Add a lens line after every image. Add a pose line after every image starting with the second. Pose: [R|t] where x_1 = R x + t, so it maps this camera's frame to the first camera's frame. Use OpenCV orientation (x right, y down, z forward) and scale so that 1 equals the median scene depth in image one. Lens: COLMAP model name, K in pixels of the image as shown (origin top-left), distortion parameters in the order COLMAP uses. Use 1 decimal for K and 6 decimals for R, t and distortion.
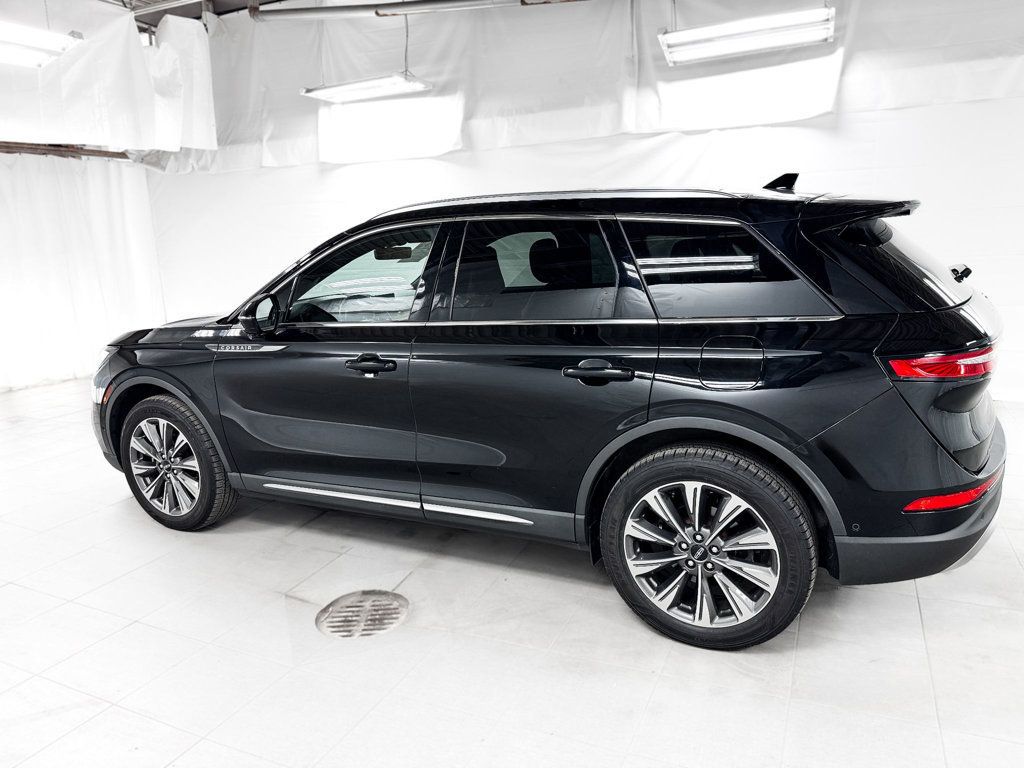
lens RADIAL K [[801.2, 0, 512.0], [0, 801.2, 384.0], [0, 0, 1]] dist [0.023261, -0.001549]
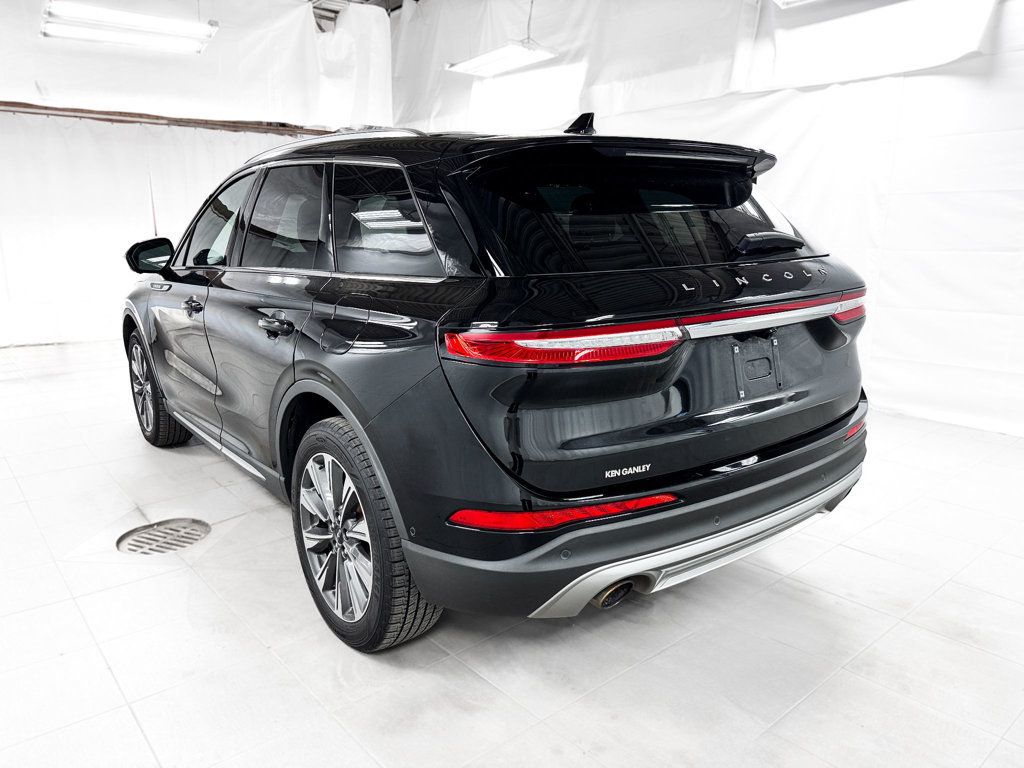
lens RADIAL K [[801.2, 0, 512.0], [0, 801.2, 384.0], [0, 0, 1]] dist [0.023261, -0.001549]
pose [[0.886132, 0.123882, -0.446568, 0.348192], [-0.120118, 0.992075, 0.036857, -0.005546], [0.447595, 0.020980, 0.893990, 0.125314]]
